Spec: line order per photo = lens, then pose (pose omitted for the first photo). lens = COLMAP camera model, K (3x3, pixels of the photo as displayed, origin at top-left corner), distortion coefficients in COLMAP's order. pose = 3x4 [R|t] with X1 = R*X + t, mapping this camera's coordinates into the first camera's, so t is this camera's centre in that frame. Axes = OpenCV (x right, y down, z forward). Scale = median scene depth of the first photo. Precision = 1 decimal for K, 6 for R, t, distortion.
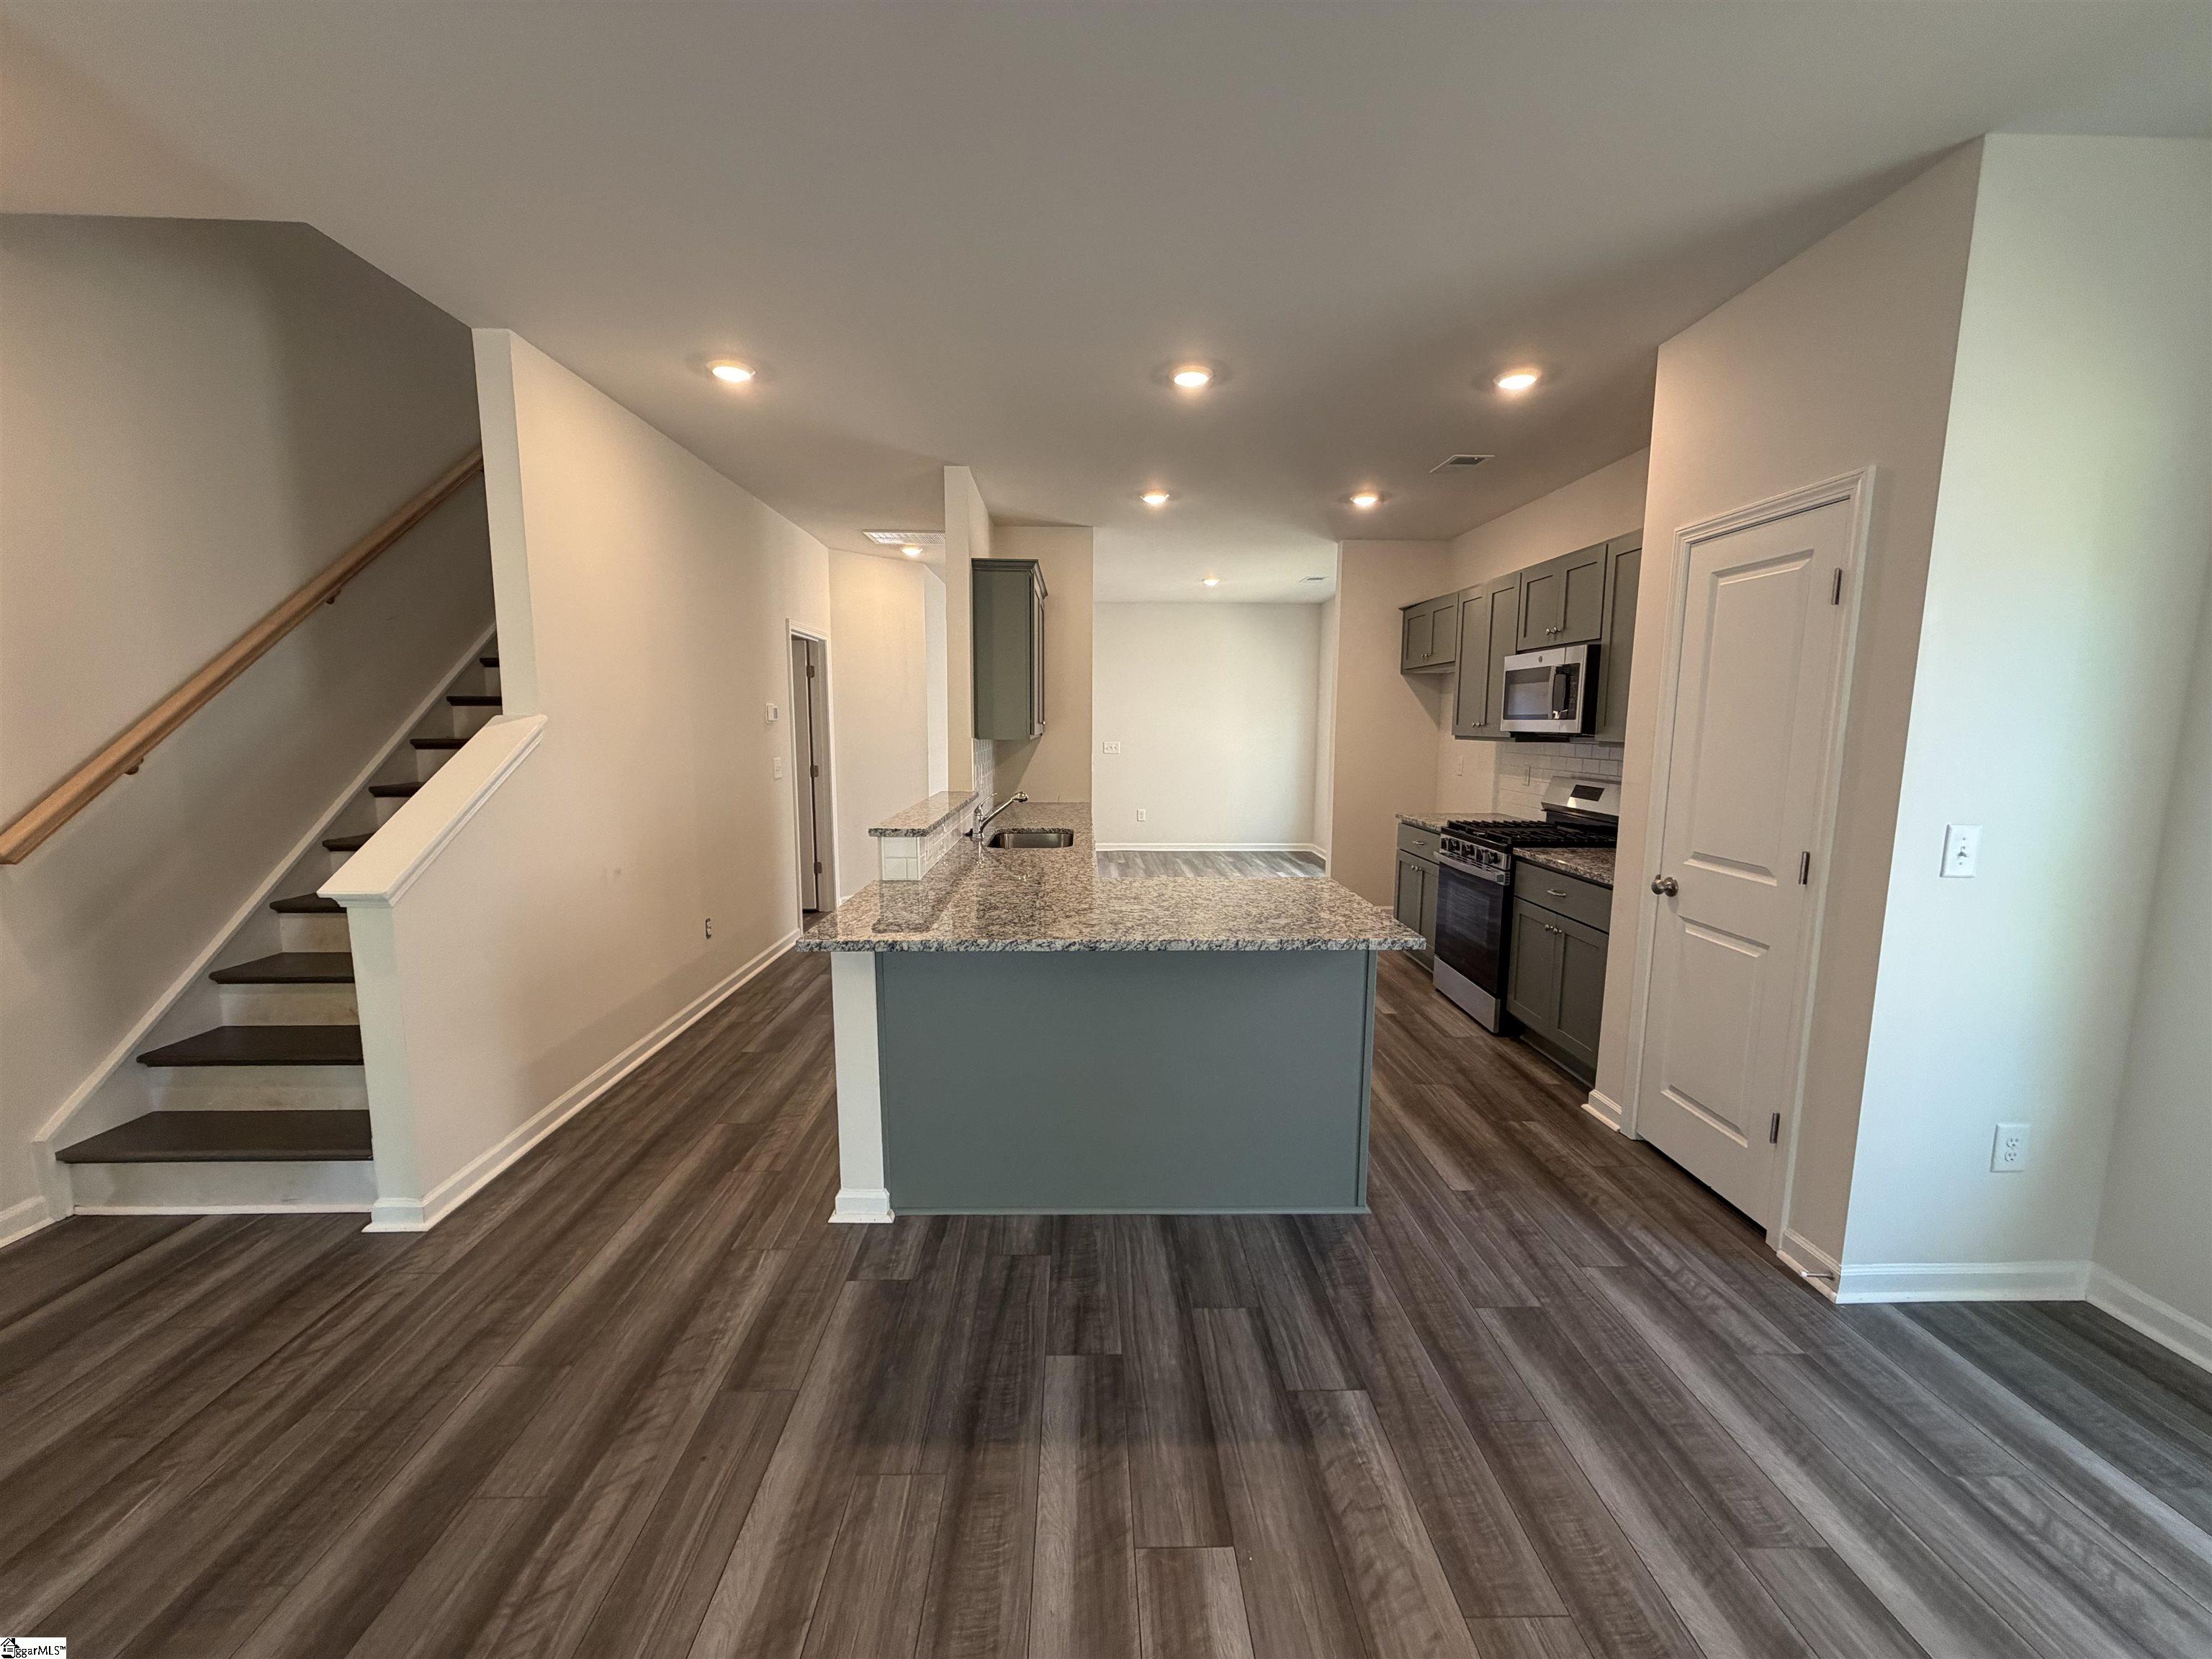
lens RADIAL K [[879.4, 0, 1096.5], [0, 879.4, 835.0], [0, 0, 1]] dist [0.000802, -0.000226]
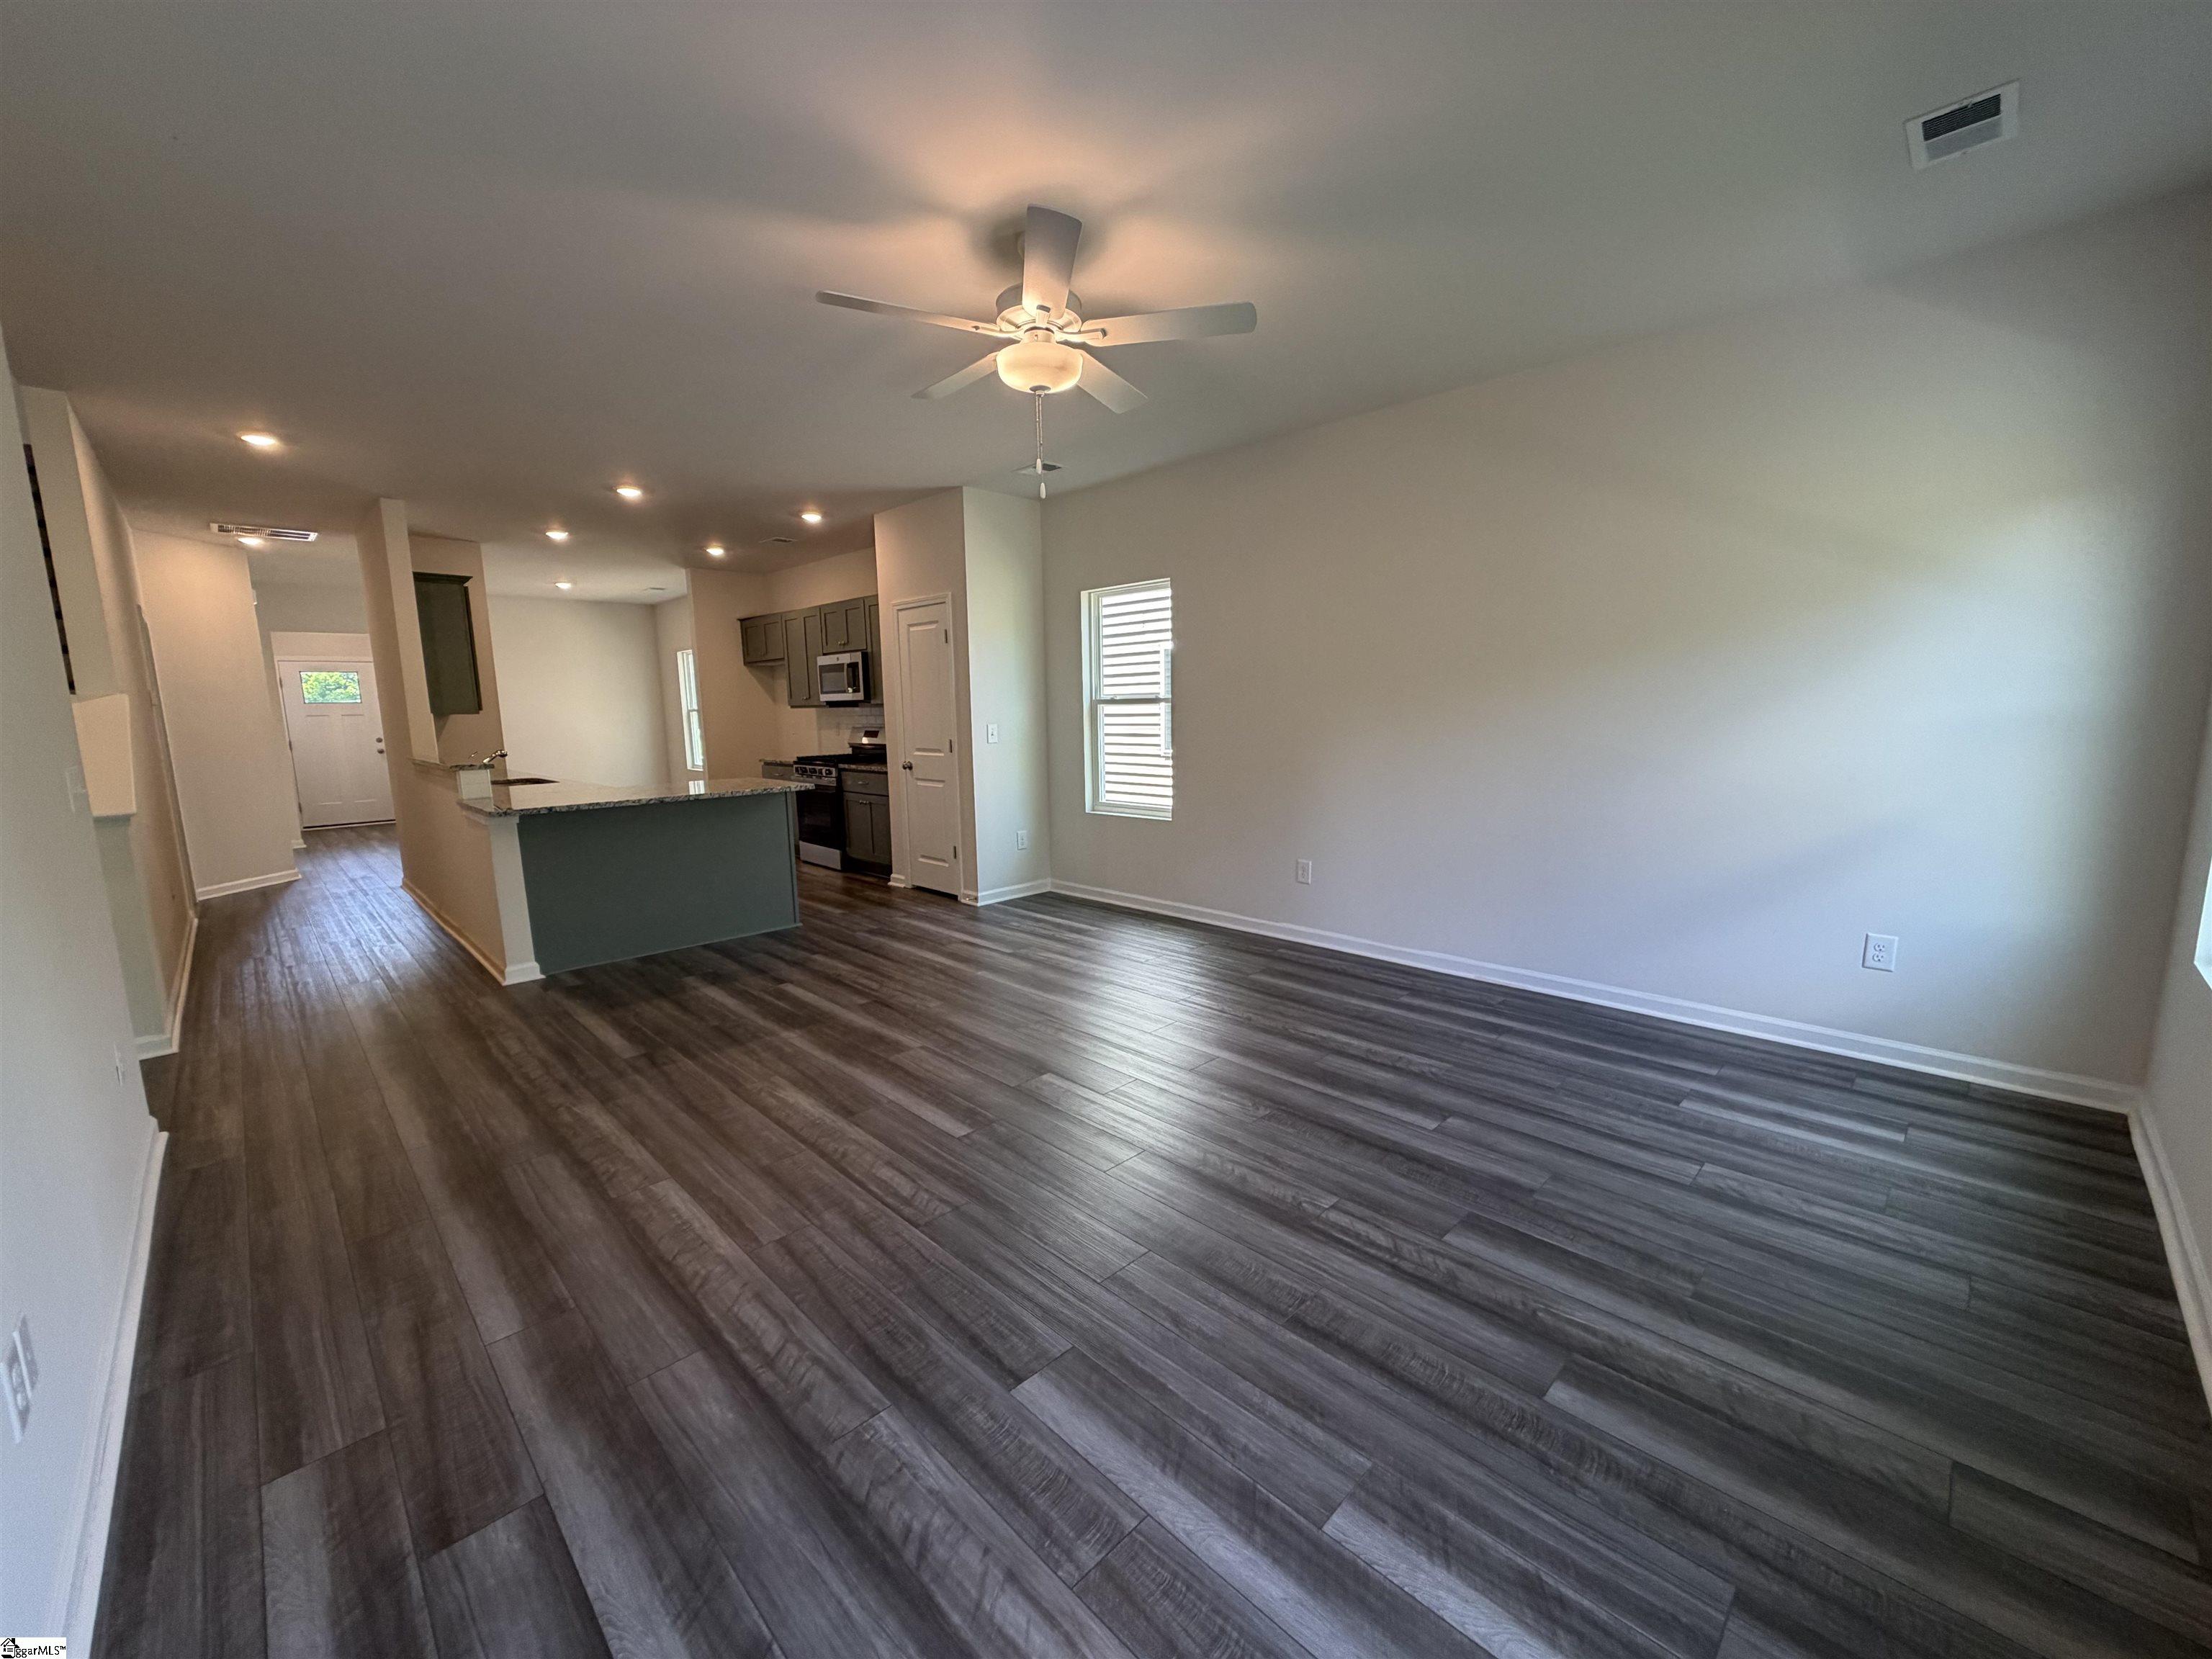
lens RADIAL K [[879.4, 0, 1096.5], [0, 879.4, 835.0], [0, 0, 1]] dist [0.000802, -0.000226]
pose [[0.726938, -0.121115, 0.675938, -0.463928], [0.112195, 0.992045, 0.057095, 0.141615], [-0.677475, 0.034332, 0.734744, -0.833972]]
